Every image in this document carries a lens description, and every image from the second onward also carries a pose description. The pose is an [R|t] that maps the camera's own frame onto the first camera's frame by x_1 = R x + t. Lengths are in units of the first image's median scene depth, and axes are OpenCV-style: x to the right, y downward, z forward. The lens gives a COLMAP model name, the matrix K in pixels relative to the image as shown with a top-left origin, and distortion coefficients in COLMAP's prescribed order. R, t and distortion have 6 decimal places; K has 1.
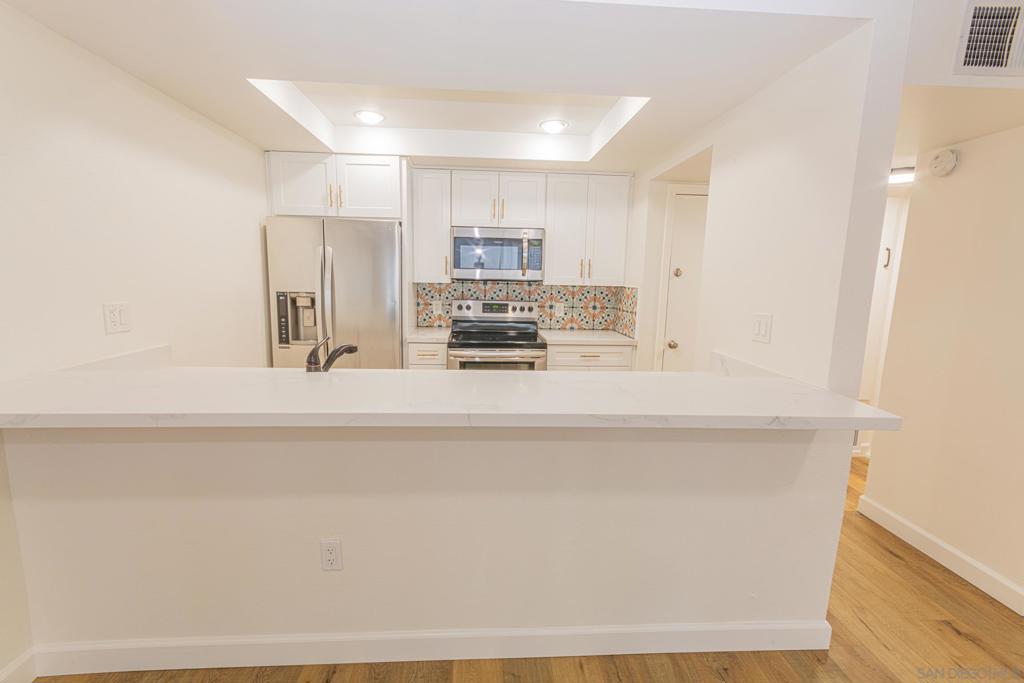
lens RADIAL K [[444.4, 0, 503.7], [0, 444.4, 336.3], [0, 0, 1]] dist [-0.003656, 0.000102]
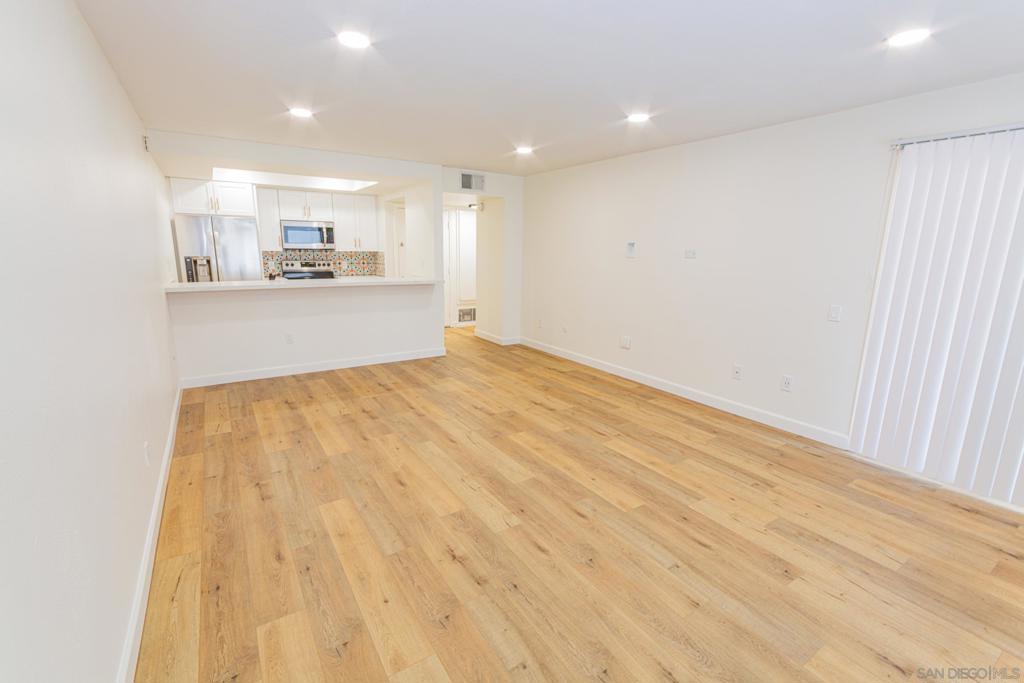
lens RADIAL K [[446.1, 0, 507.2], [0, 446.1, 340.1], [0, 0, 1]] dist [0.007728, 0.001712]
pose [[0.864890, -0.111225, 0.489484, -0.260691], [0.073894, 0.992730, 0.095011, 0.138669], [-0.496493, -0.046004, 0.866821, -1.077932]]
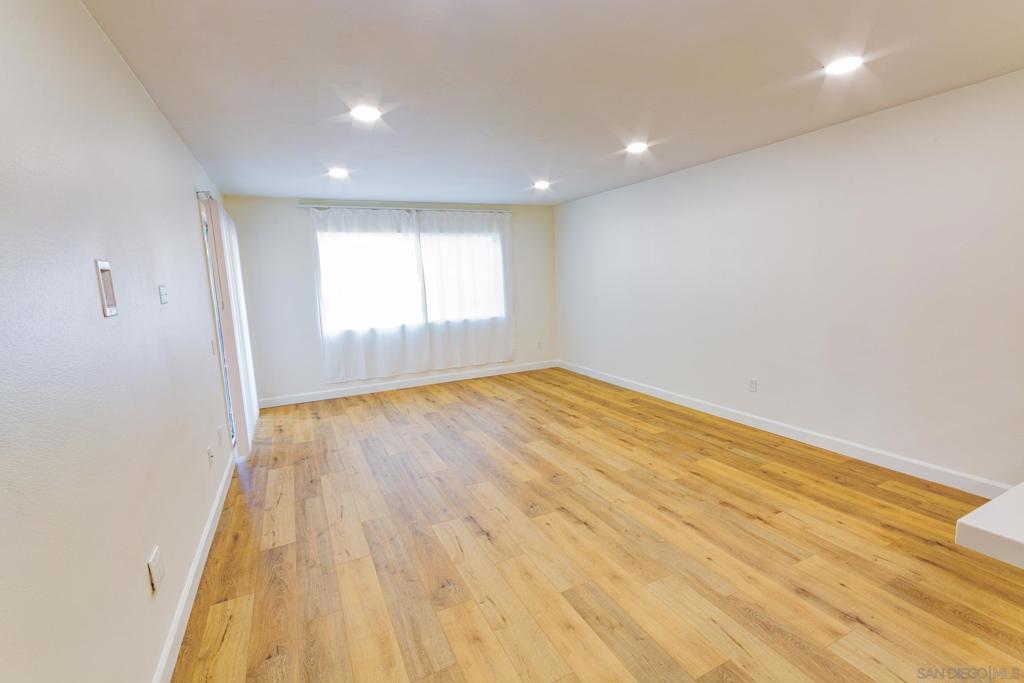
lens RADIAL K [[446.1, 0, 507.9], [0, 446.1, 347.4], [0, 0, 1]] dist [0.007728, 0.001712]
pose [[-0.921215, 0.074837, -0.381788, 0.564333], [-0.036054, 0.960681, 0.275305, -0.051250], [0.387379, 0.267380, -0.882295, 0.423299]]
